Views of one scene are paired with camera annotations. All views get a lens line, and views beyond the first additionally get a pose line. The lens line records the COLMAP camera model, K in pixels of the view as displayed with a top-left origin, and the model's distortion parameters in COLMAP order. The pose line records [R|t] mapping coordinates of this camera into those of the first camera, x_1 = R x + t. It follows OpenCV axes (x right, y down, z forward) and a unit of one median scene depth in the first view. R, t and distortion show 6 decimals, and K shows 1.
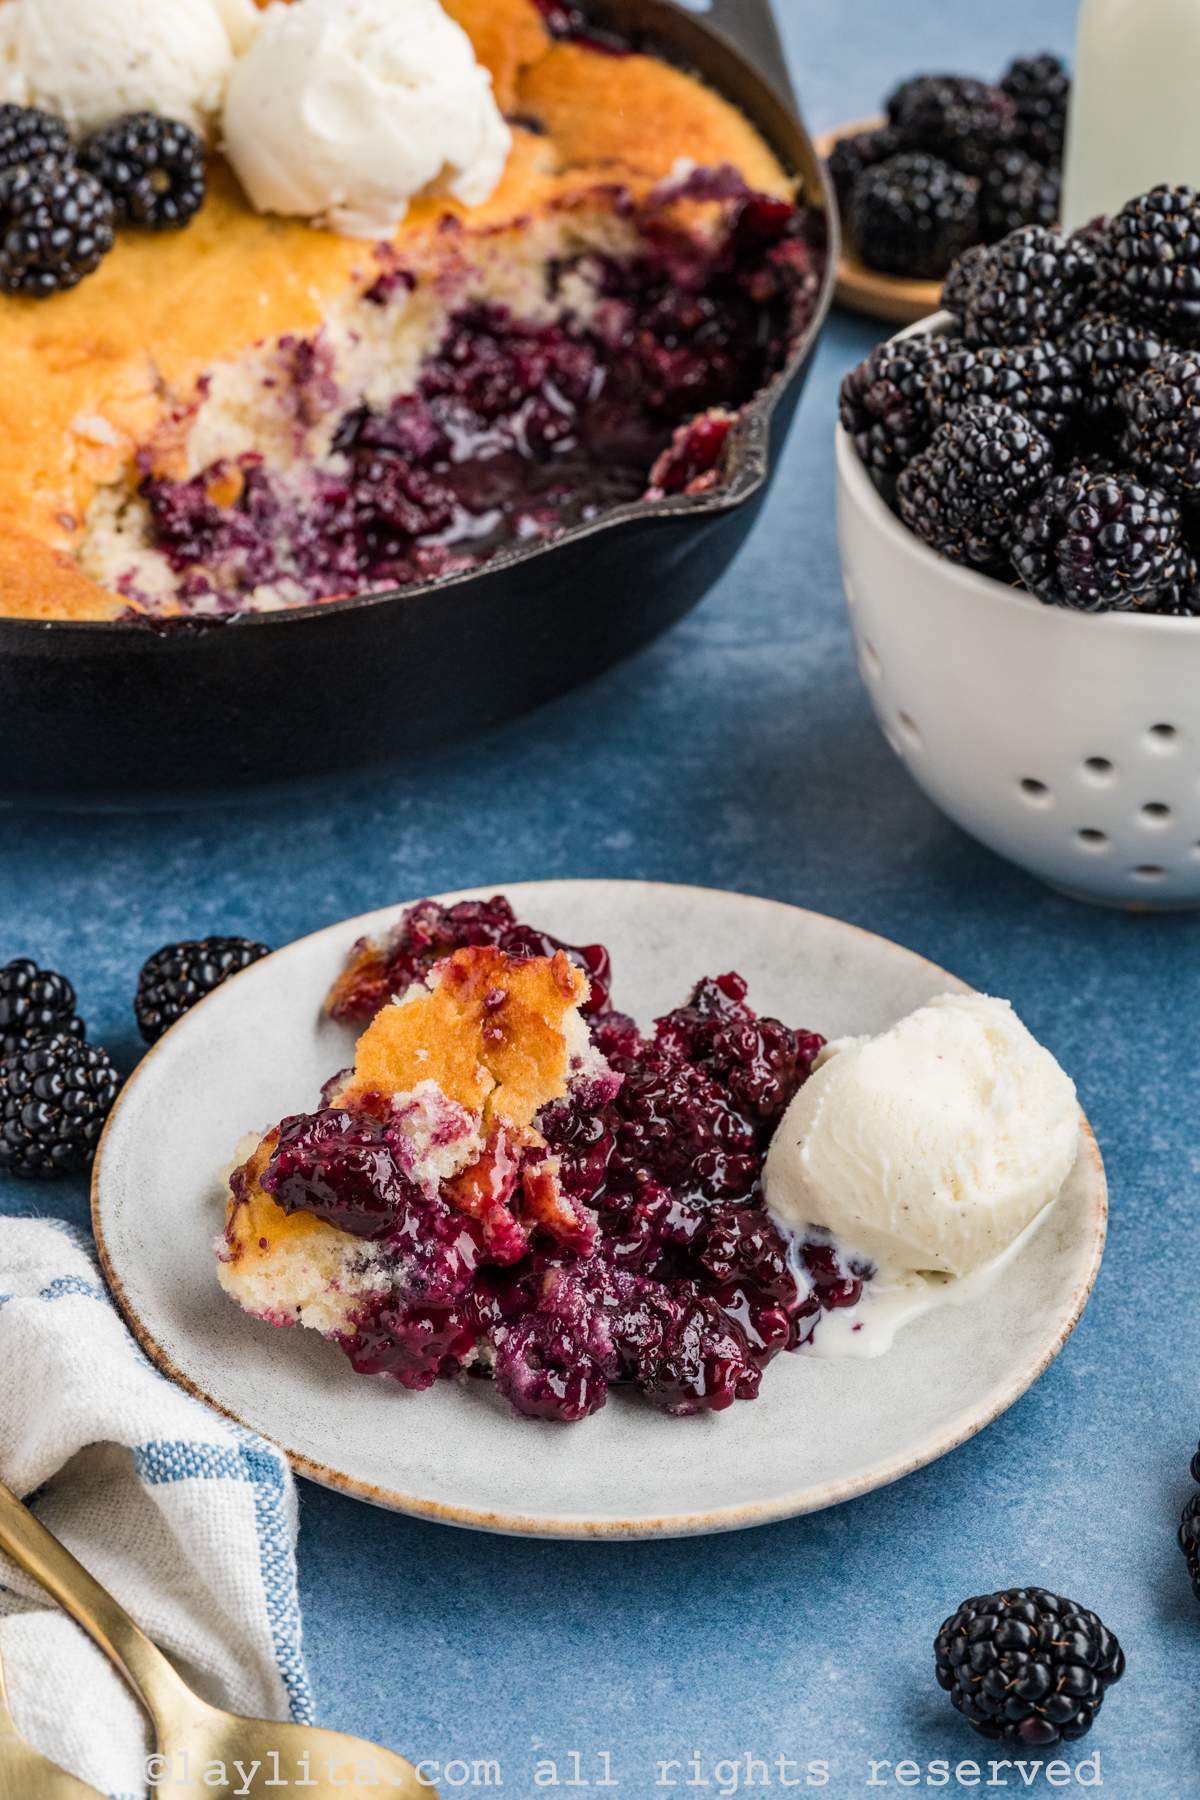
lens RADIAL K [[5809.3, 0, 603.4], [0, 5809.3, 887.7], [0, 0, 1]] dist [0.032024, 0.000000]
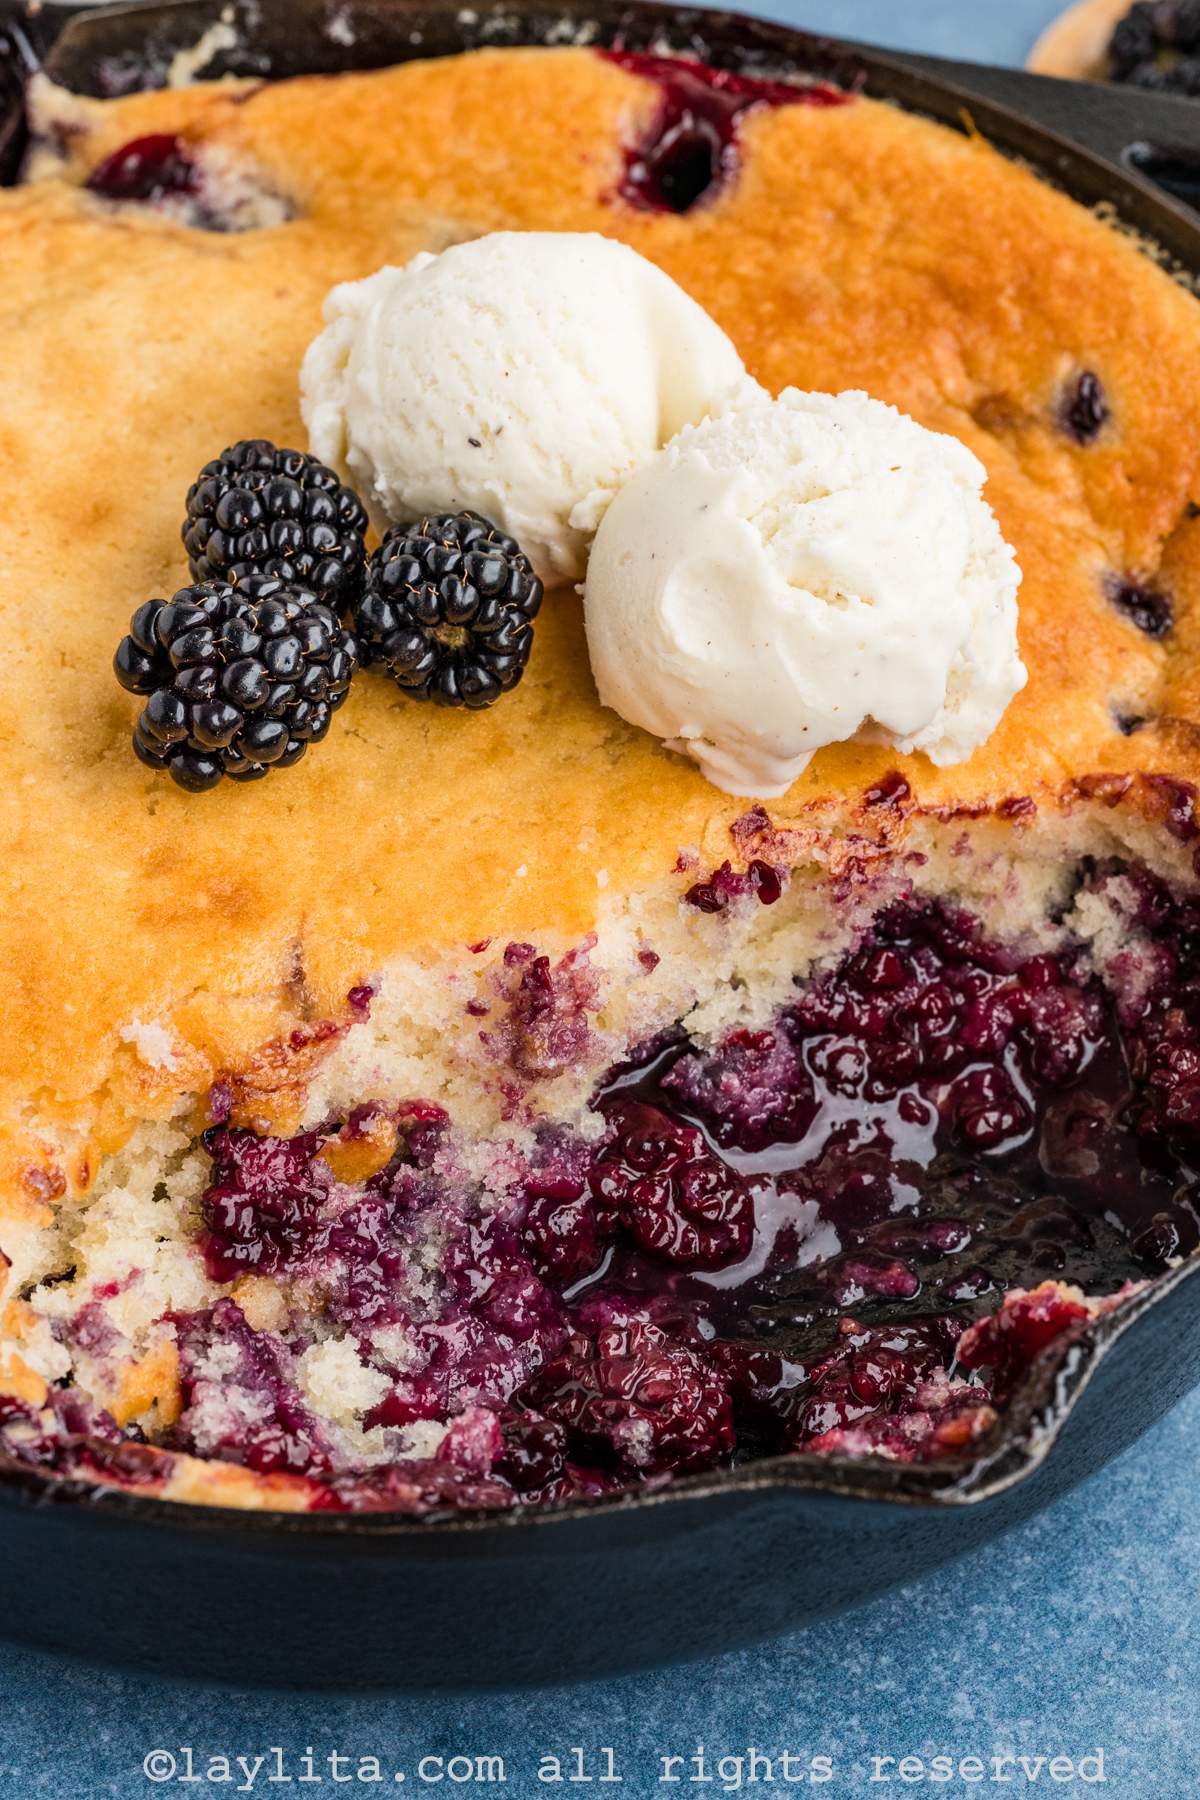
lens RADIAL K [[5809.3, 0, 599.8], [0, 5809.3, 905.4], [0, 0, 1]] dist [0.032024, 0.000000]
pose [[0.907972, 0.285697, -0.306535, 0.148620], [-0.240620, 0.954385, 0.176778, -0.212851], [0.343058, -0.086751, 0.935300, 0.391876]]
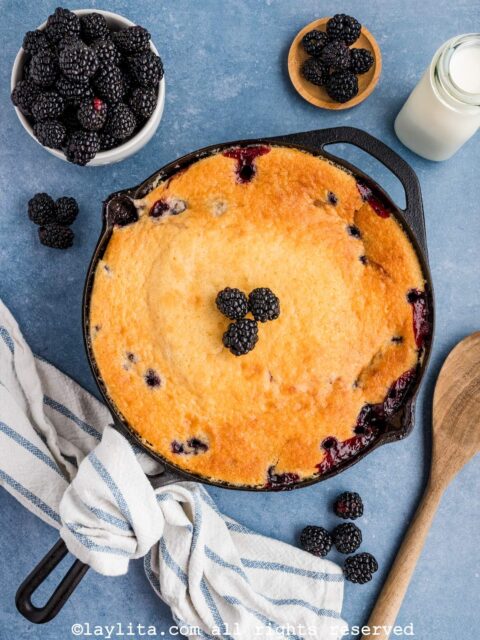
lens RADIAL K [[993.2, 0, 242.0], [0, 993.2, 346.3], [0, 0, 1]] dist [0.005836, 0.000000]
pose [[0.999068, 0.012774, -0.041227, -0.066328], [0.023446, 0.641333, 0.766904, -0.639973], [0.036237, -0.767156, 0.640436, 0.539628]]
